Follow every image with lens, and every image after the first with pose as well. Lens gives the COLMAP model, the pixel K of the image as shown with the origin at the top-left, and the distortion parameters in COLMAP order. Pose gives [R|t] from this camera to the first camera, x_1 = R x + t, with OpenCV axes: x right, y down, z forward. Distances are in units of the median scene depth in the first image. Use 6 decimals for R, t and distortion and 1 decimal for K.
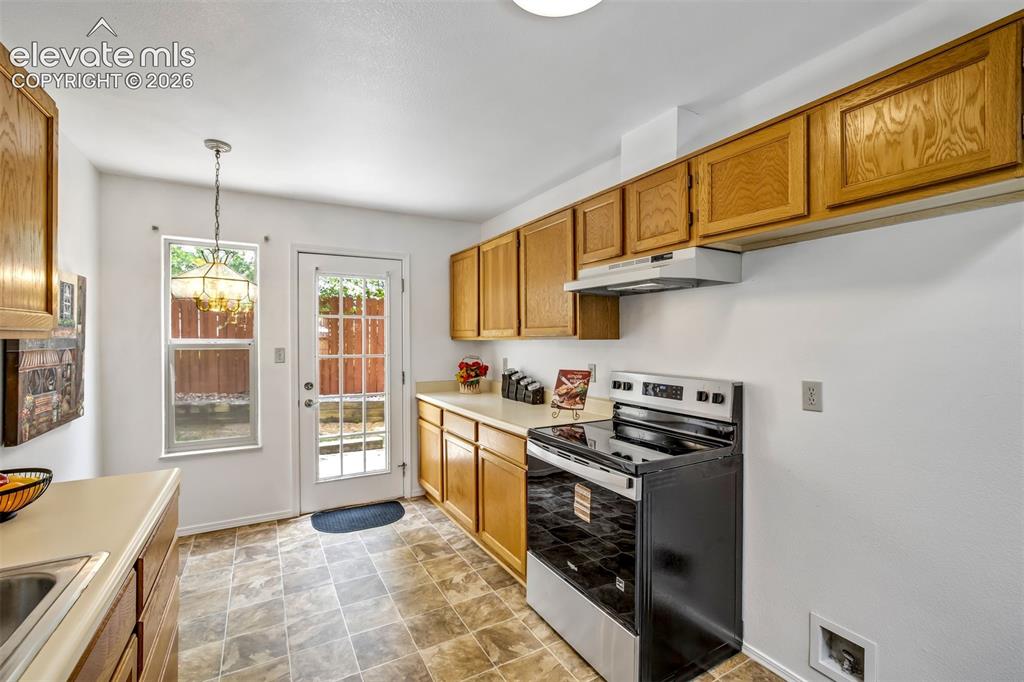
lens RADIAL K [[447.1, 0, 511.9], [0, 447.1, 338.5], [0, 0, 1]] dist [-0.035031, 0.020145]
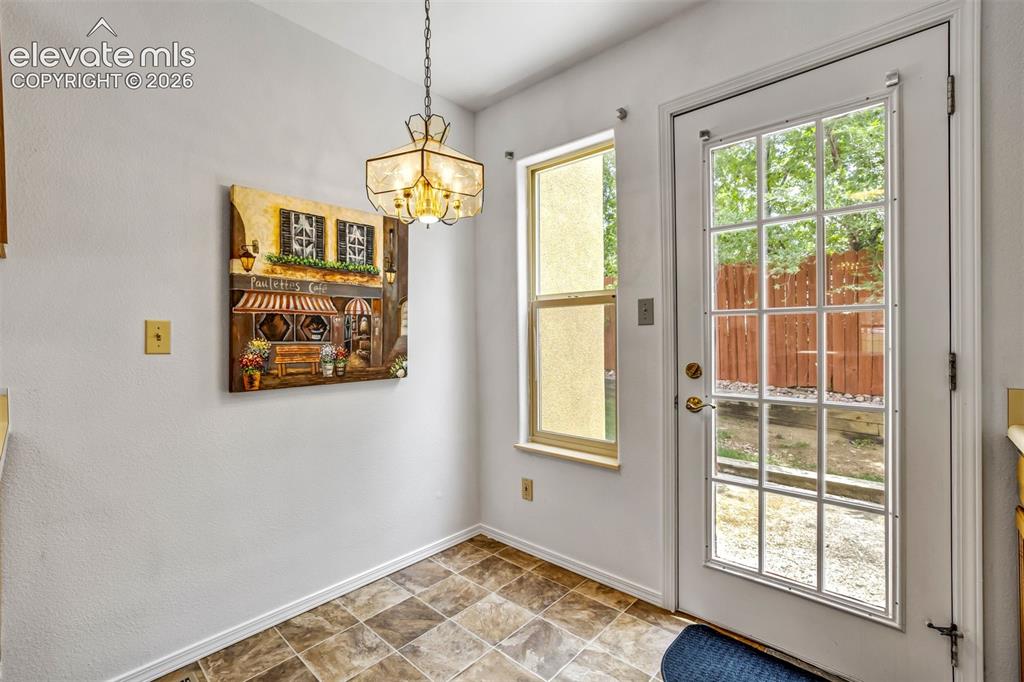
lens RADIAL K [[447.4, 0, 514.9], [0, 447.4, 342.3], [0, 0, 1]] dist [-0.030829, 0.000166]
pose [[0.310517, 0.008408, -0.950531, -0.037931], [0.006392, 0.999920, 0.010933, 0.069297], [0.950546, -0.009471, 0.310438, 0.667955]]
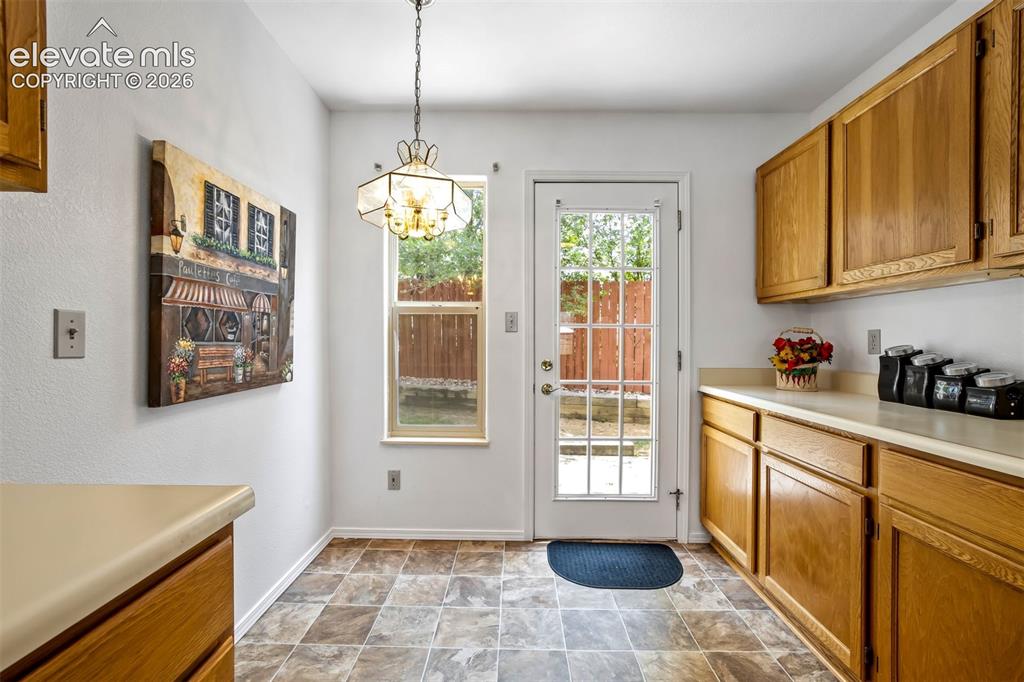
lens RADIAL K [[442.2, 0, 509.2], [0, 442.2, 345.8], [0, 0, 1]] dist [-0.021497, 0.000315]
pose [[0.860052, 0.011028, -0.510087, -0.146633], [-0.006102, 0.999917, 0.011329, 0.069641], [0.510170, -0.006631, 0.860048, 0.358676]]
